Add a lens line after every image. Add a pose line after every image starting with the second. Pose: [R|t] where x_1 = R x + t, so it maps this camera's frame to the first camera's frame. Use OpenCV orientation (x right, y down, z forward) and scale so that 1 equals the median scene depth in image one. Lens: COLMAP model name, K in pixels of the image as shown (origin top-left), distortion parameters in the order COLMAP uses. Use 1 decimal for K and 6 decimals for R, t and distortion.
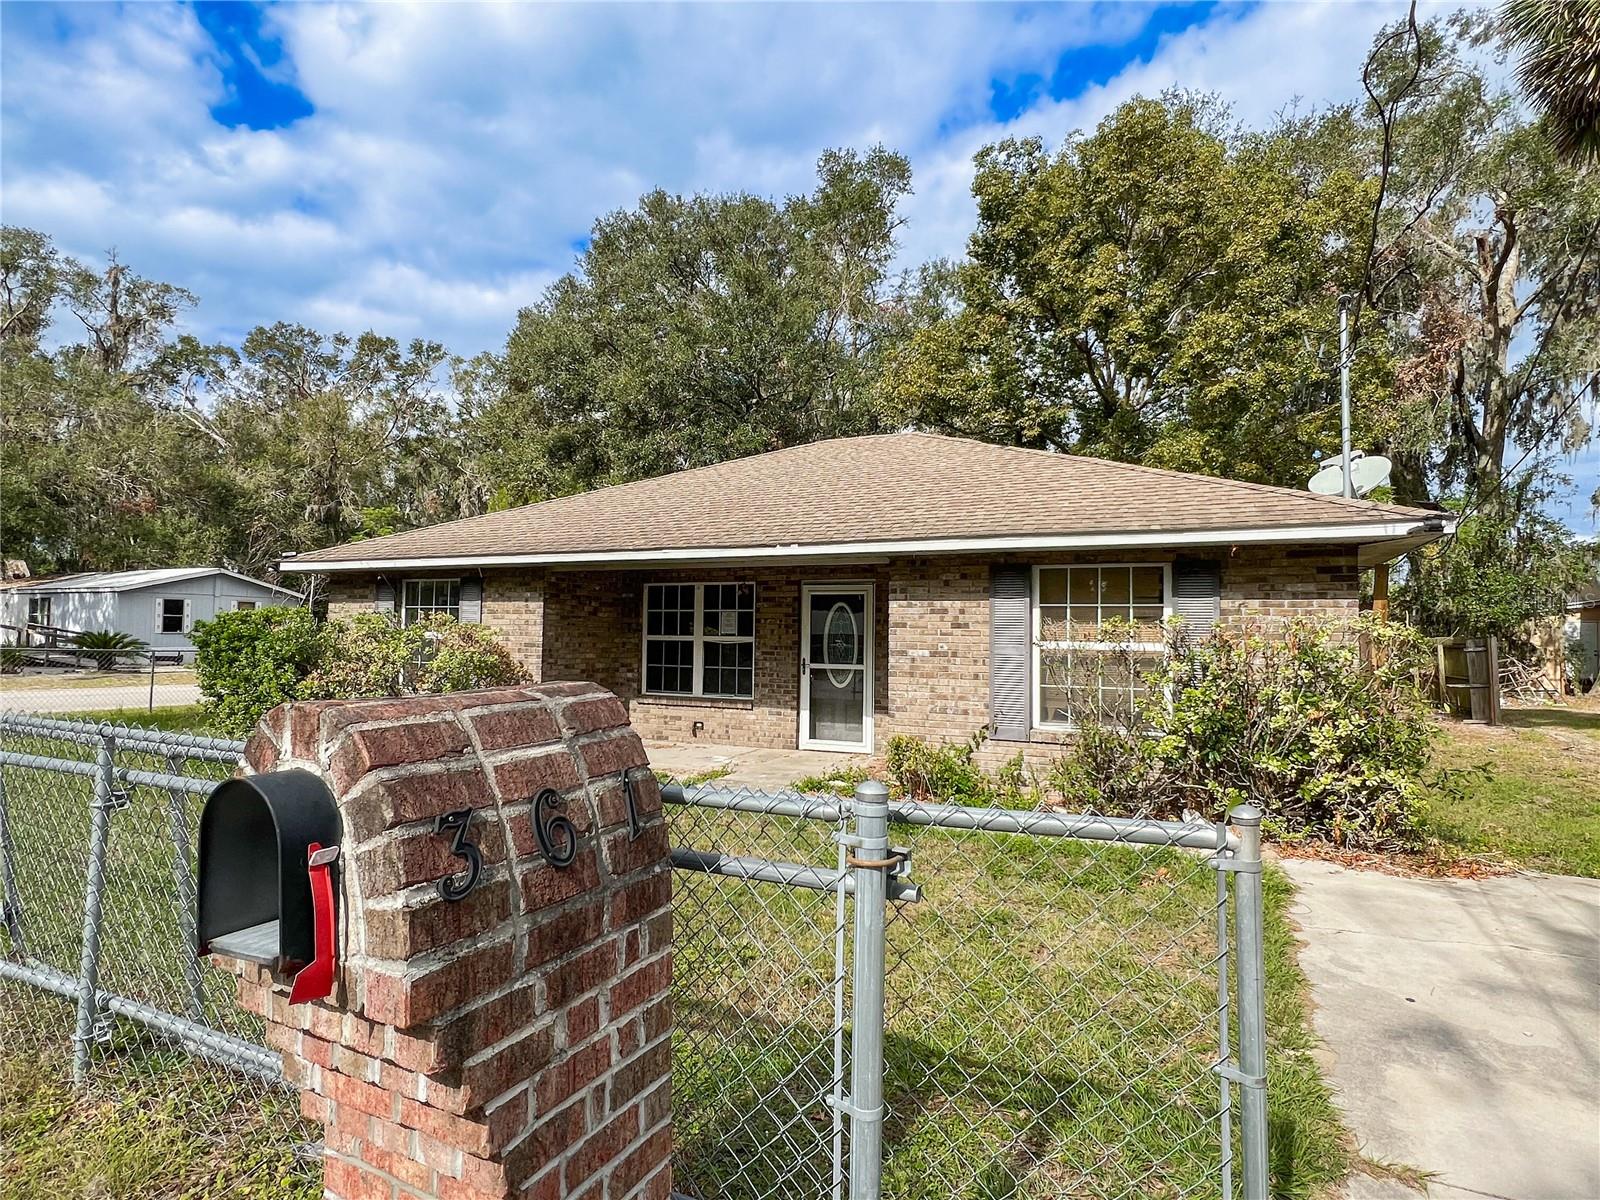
lens RADIAL K [[871.7, 0, 805.3], [0, 871.7, 600.5], [0, 0, 1]] dist [-0.001417, -0.000480]
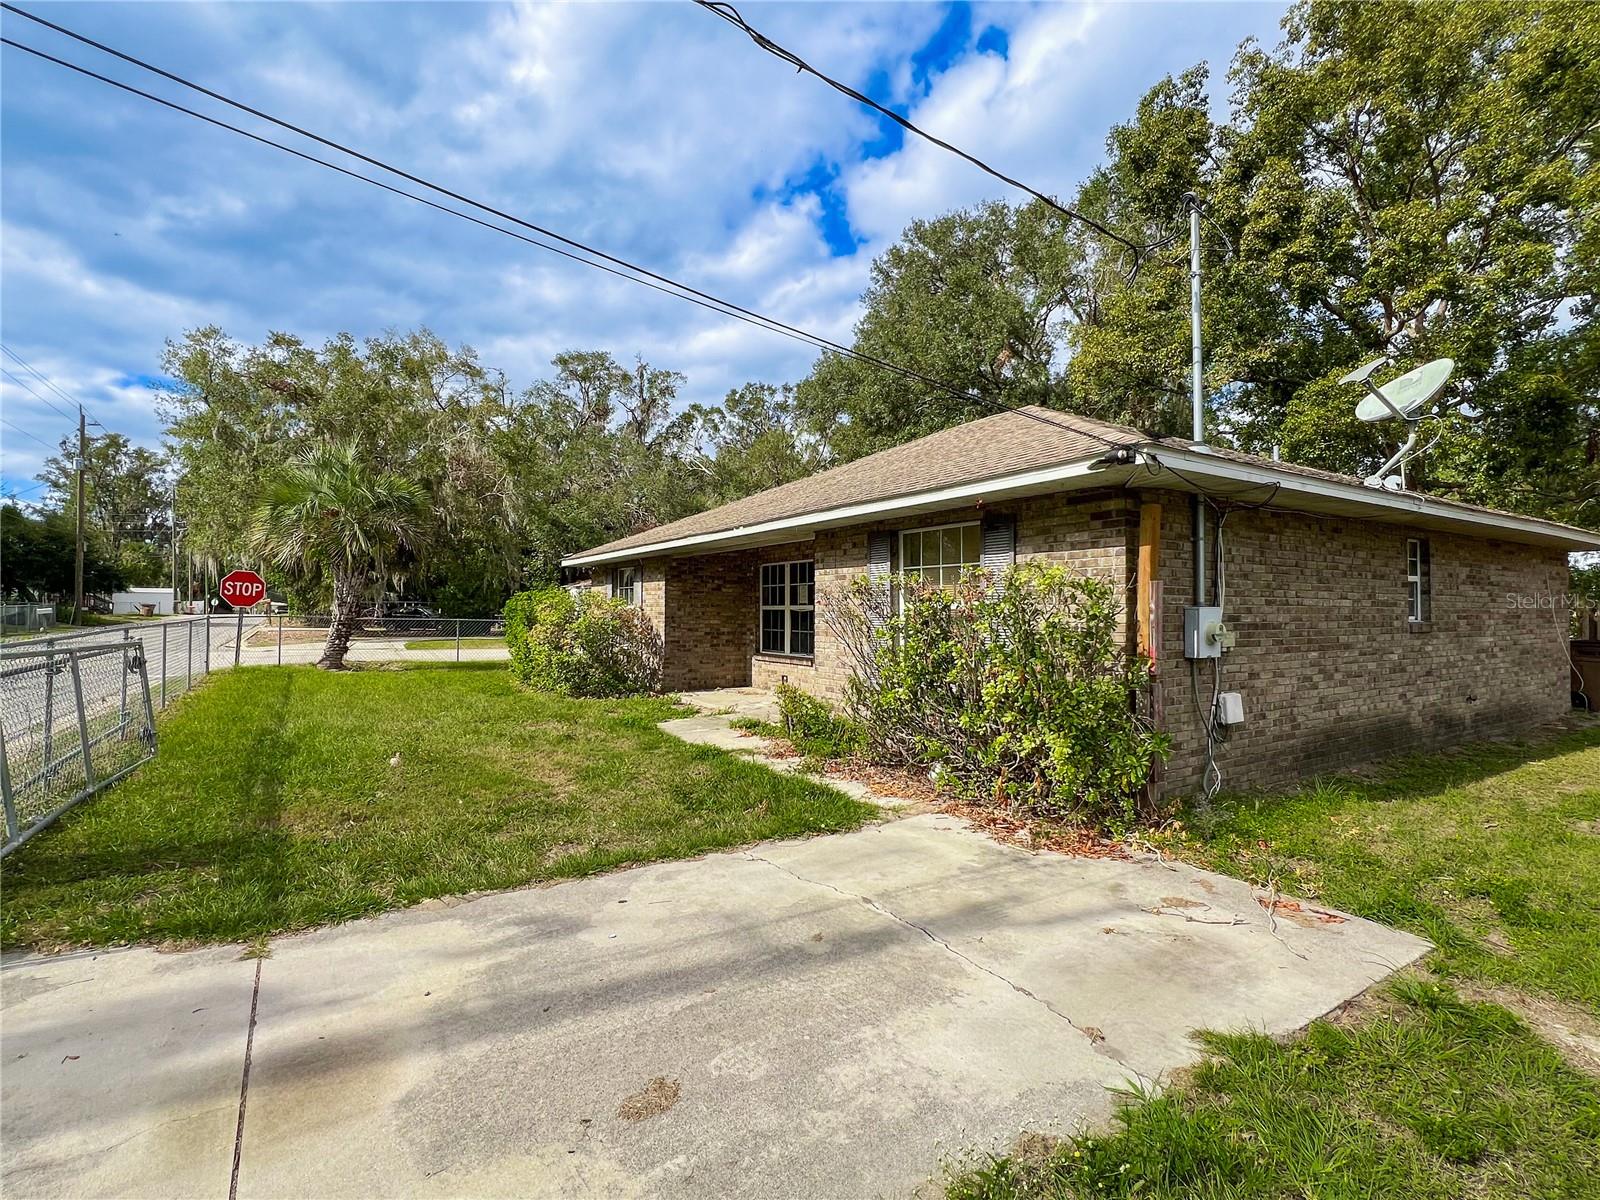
lens RADIAL K [[776.3, 0, 796.0], [0, 776.3, 596.2], [0, 0, 1]] dist [-0.002742, 0.001548]
pose [[0.843150, -0.021008, -0.537267, 0.483407], [0.029262, 0.999548, 0.006838, 0.021159], [0.536881, -0.021487, 0.843384, 0.094486]]
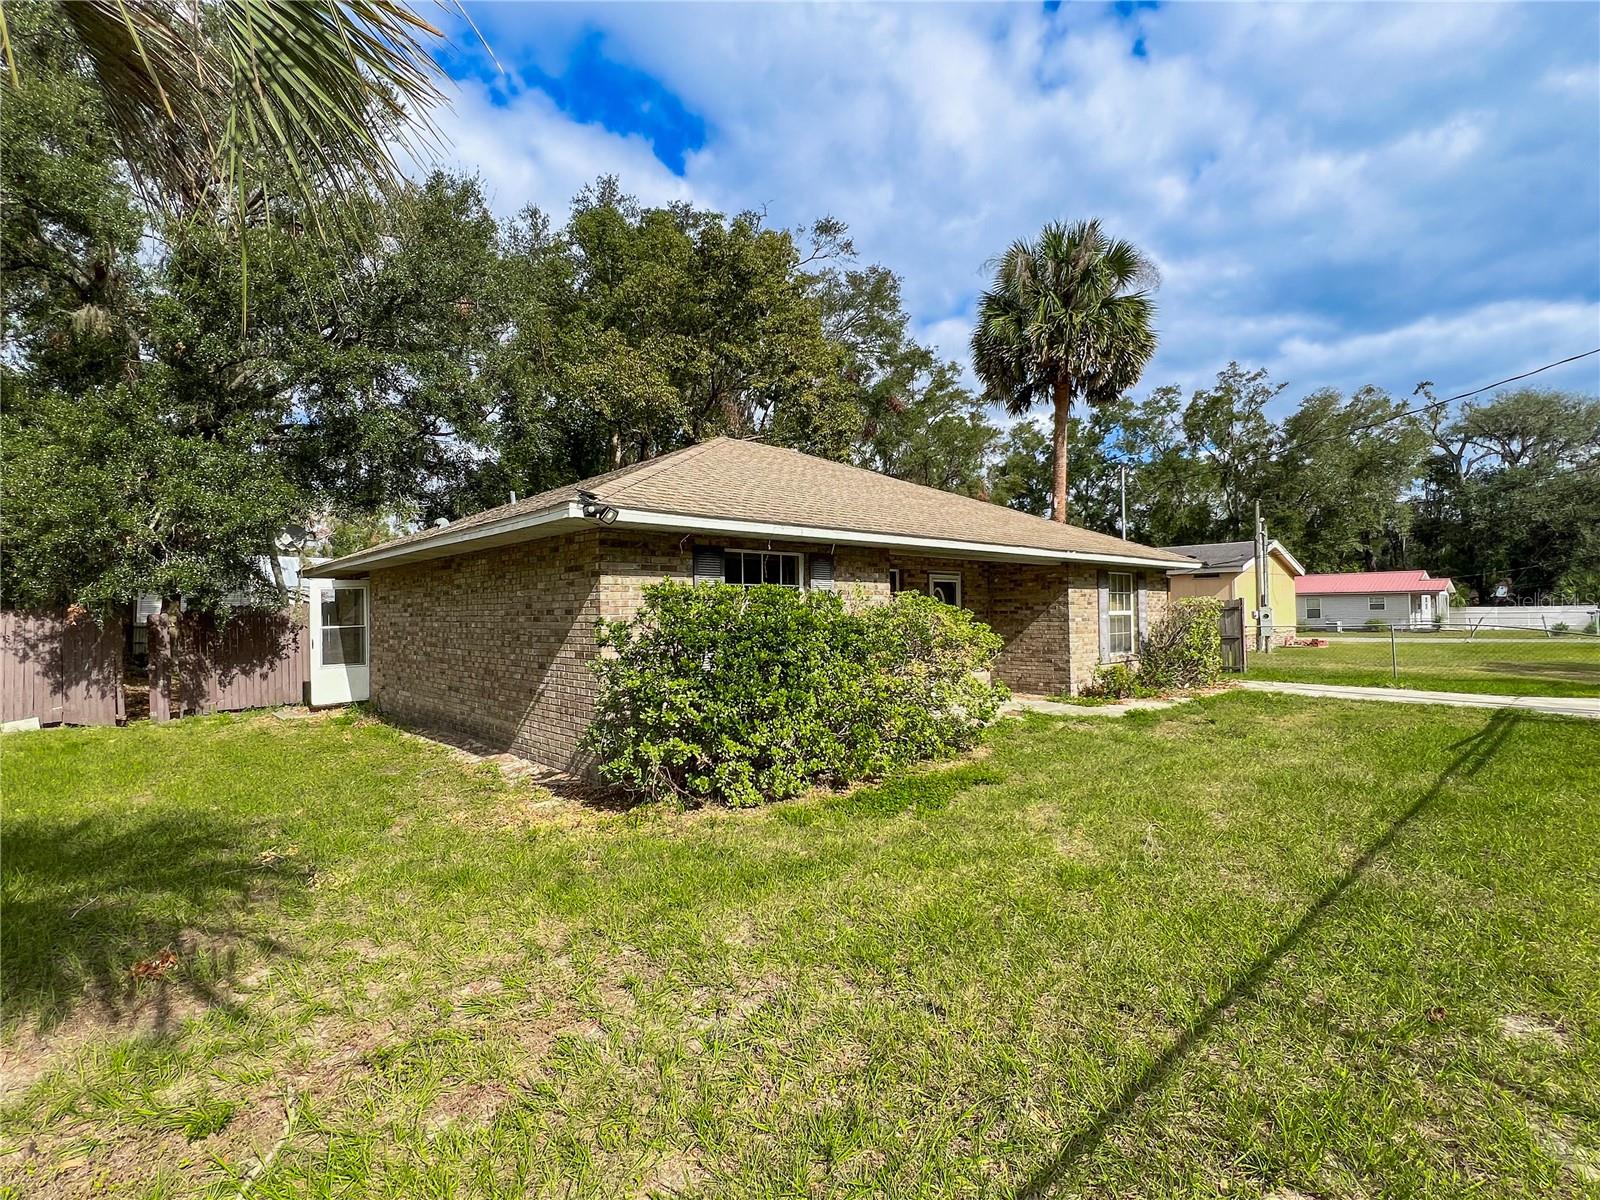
lens RADIAL K [[754.0, 0, 804.7], [0, 754.0, 592.3], [0, 0, 1]] dist [-0.001274, 0.000727]
pose [[0.371828, 0.008031, 0.928267, -1.095702], [-0.018893, 0.999821, -0.001082, 0.014302], [-0.928109, -0.017135, 0.371913, 0.721257]]
